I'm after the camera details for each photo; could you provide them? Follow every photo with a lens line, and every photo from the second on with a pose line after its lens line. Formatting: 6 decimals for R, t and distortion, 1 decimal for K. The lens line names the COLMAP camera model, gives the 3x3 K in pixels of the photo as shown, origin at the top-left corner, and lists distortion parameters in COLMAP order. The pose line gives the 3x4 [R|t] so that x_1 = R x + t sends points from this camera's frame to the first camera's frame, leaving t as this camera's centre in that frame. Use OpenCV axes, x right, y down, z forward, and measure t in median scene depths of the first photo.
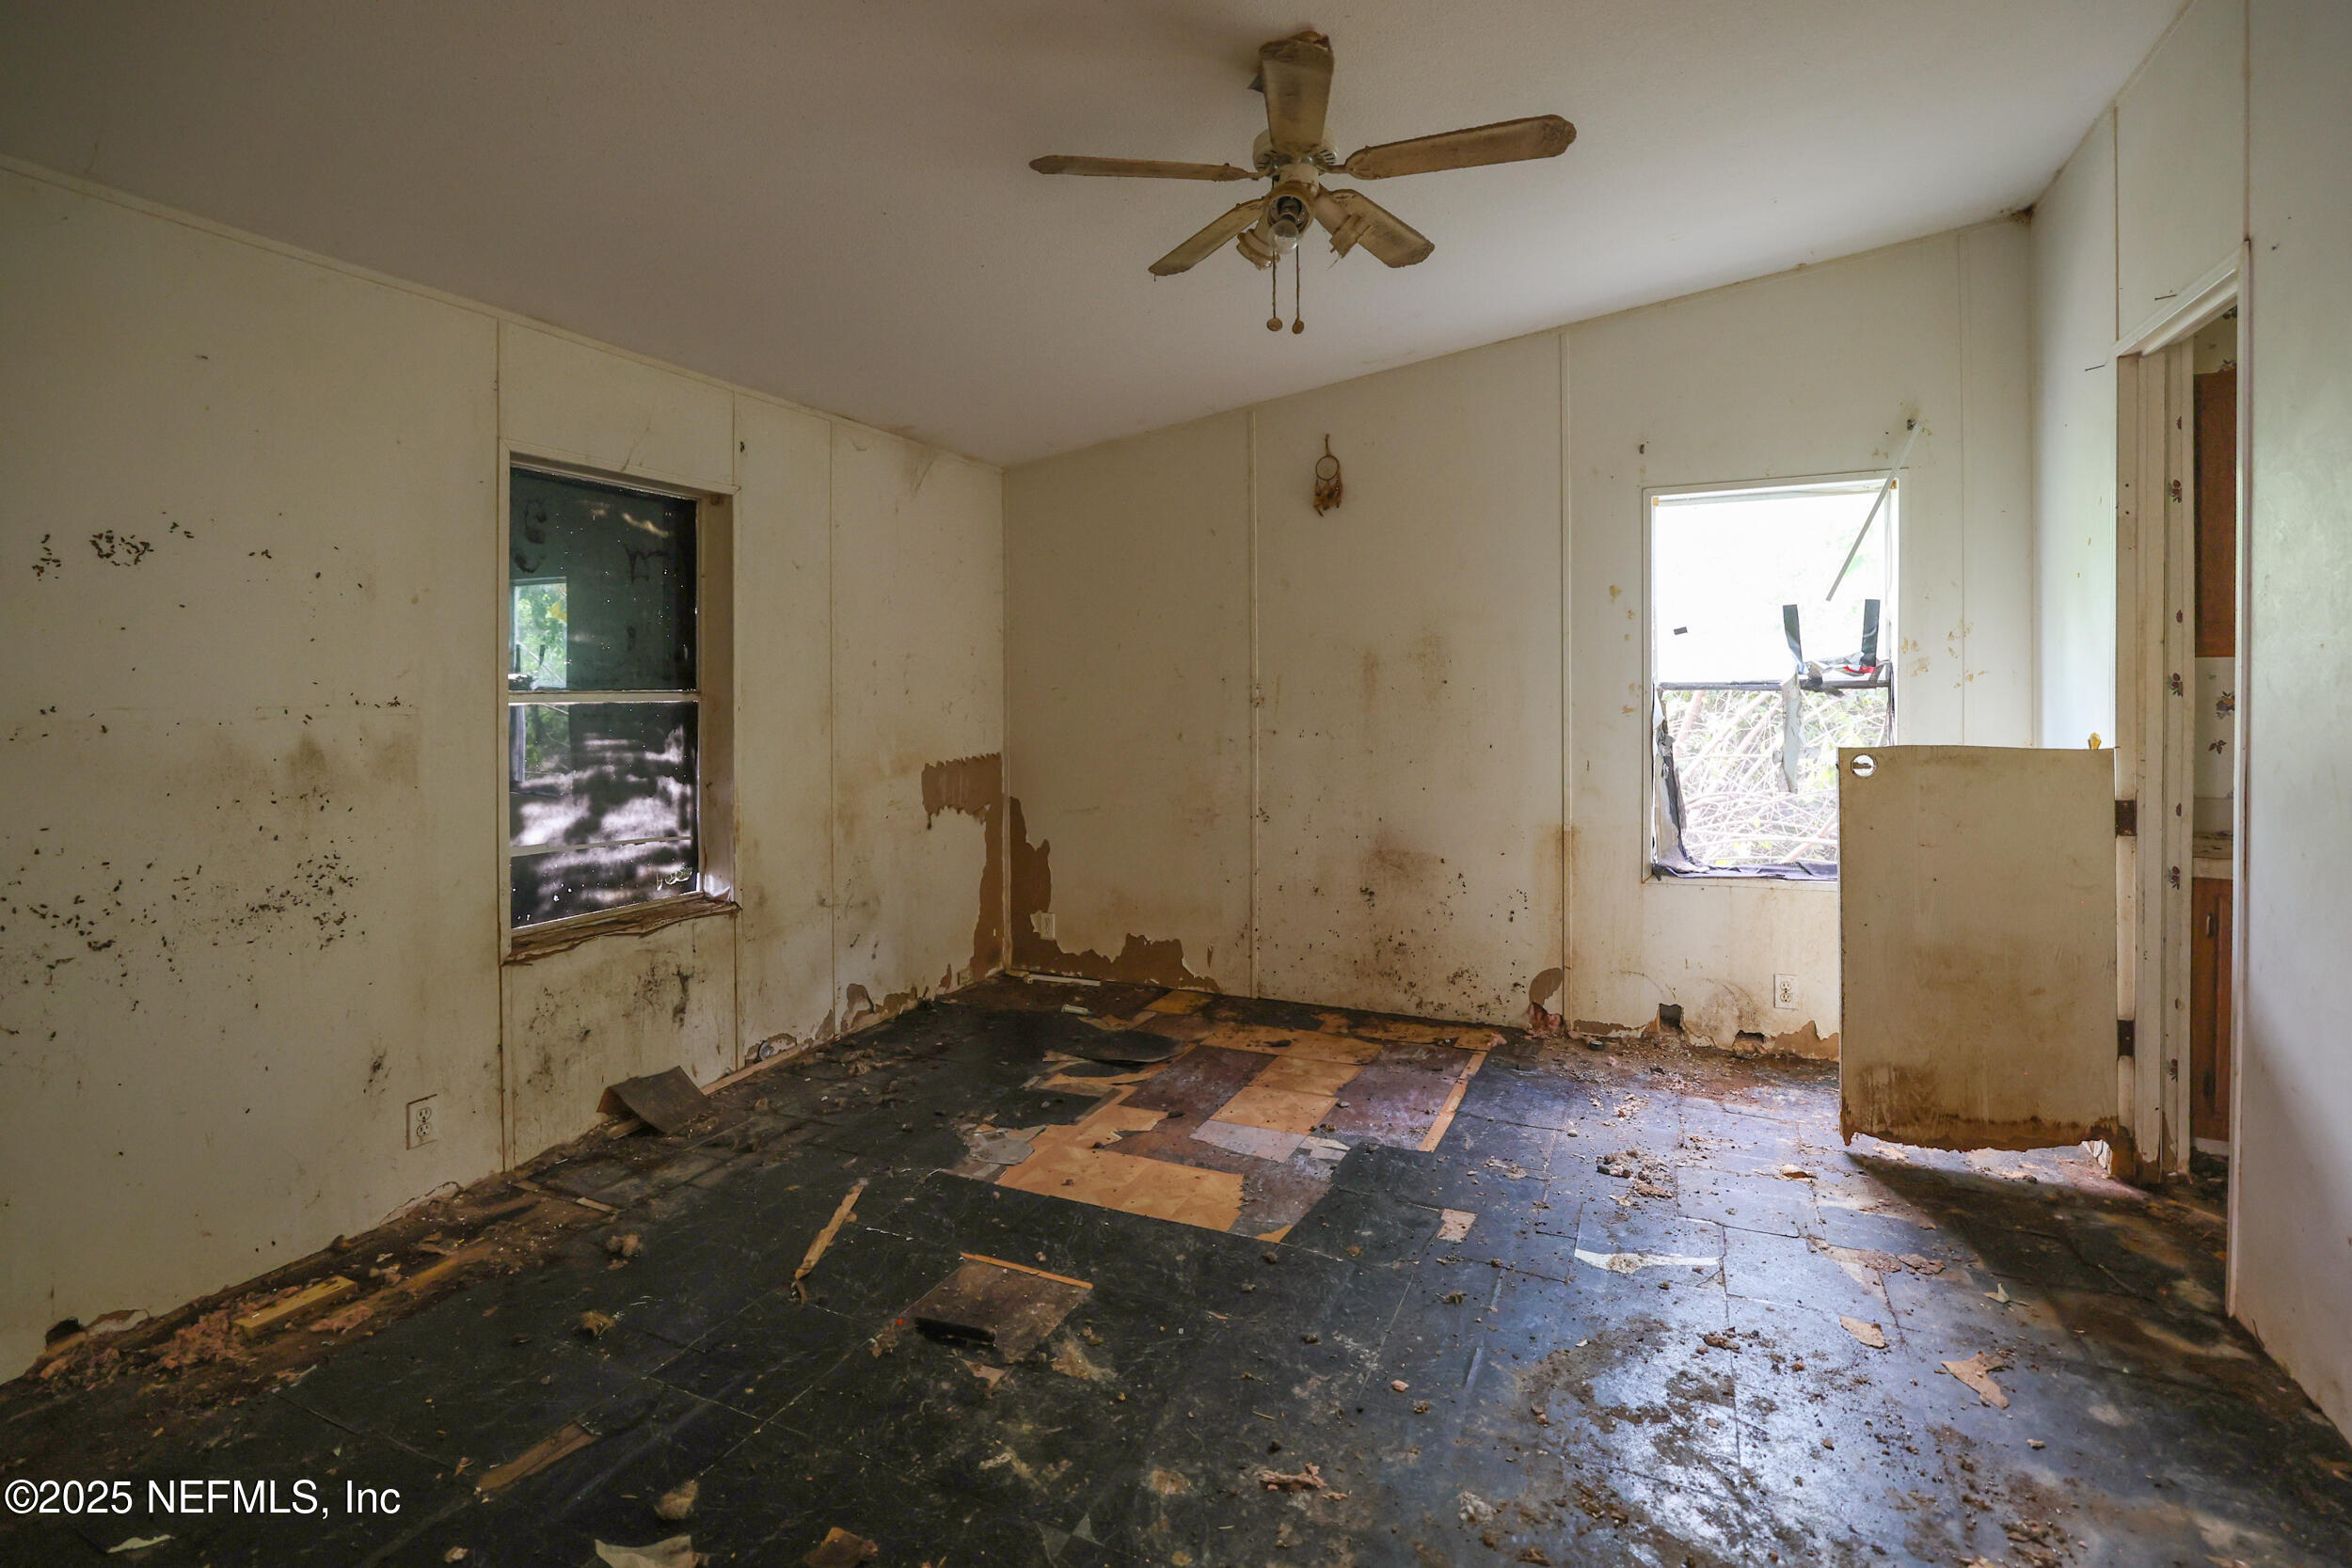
lens RADIAL K [[1062.4, 0, 1175.7], [0, 1062.4, 691.6], [0, 0, 1]] dist [-0.044276, 0.014473]
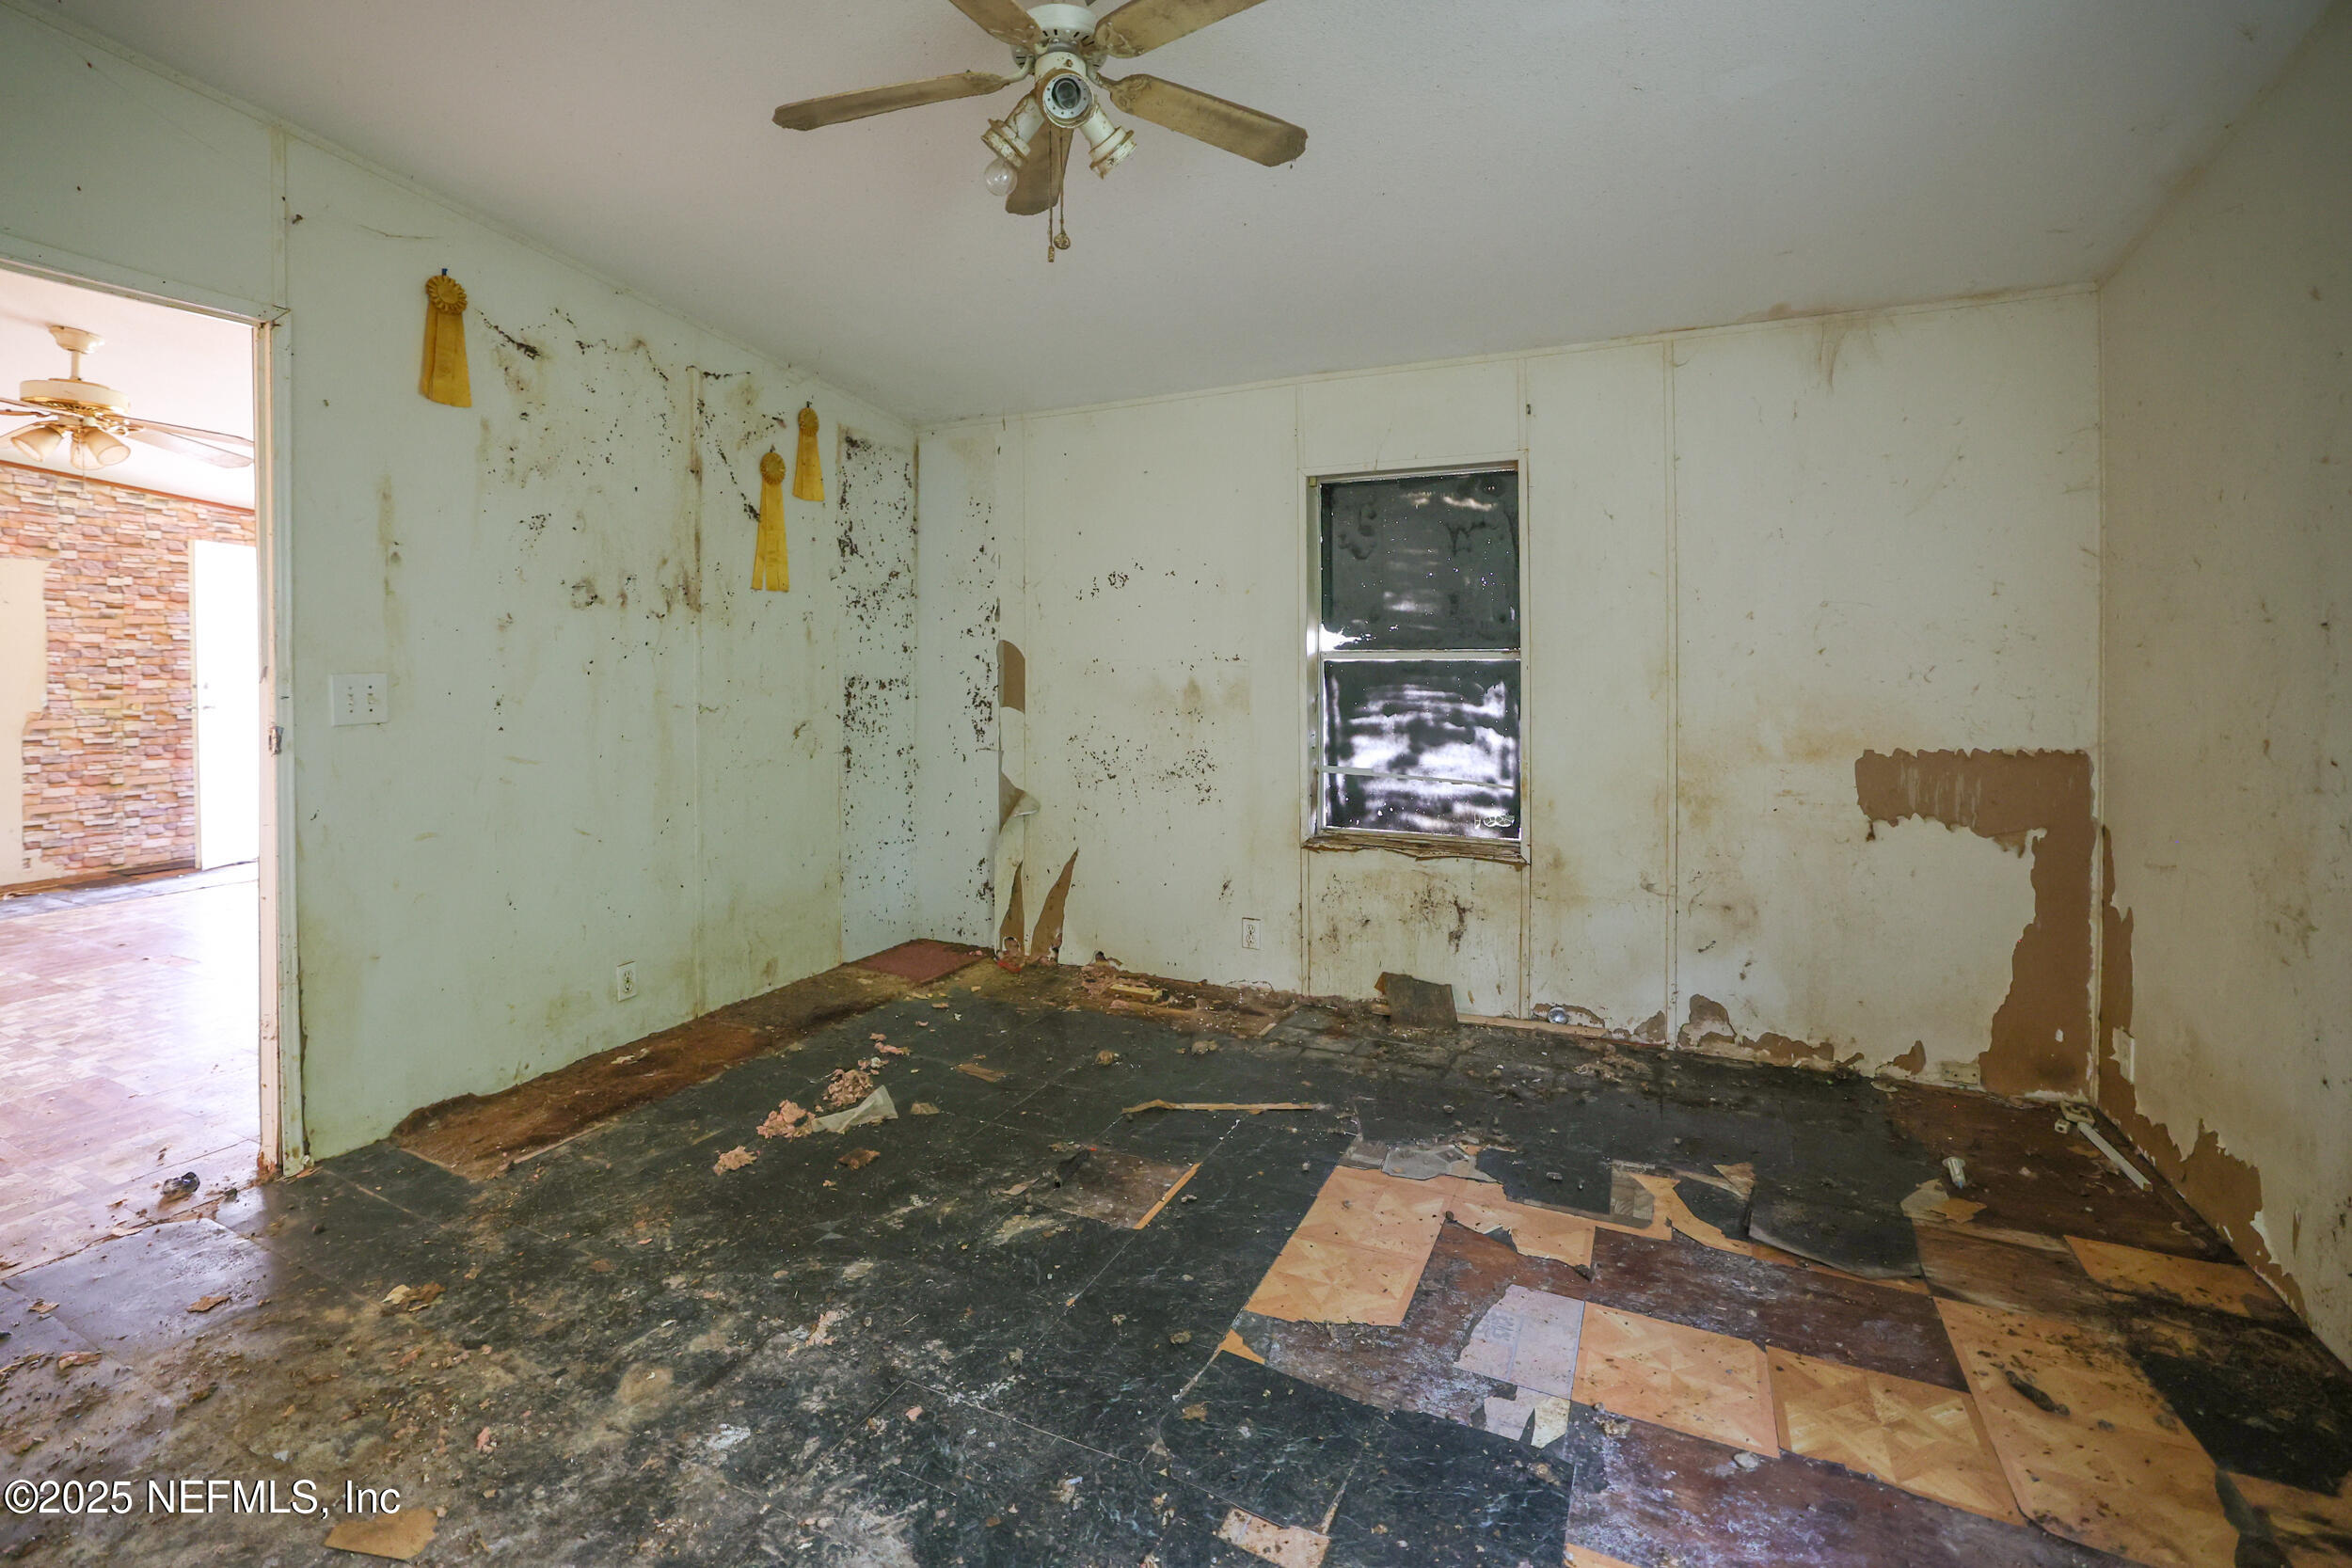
lens RADIAL K [[1051.4, 0, 1176.0], [0, 1051.4, 659.3], [0, 0, 1]] dist [-0.041246, 0.013433]
pose [[-0.003889, 0.012473, -0.999915, 0.649949], [0.003732, 0.999915, 0.012458, -0.006220], [0.999985, -0.003683, -0.003935, 0.720847]]
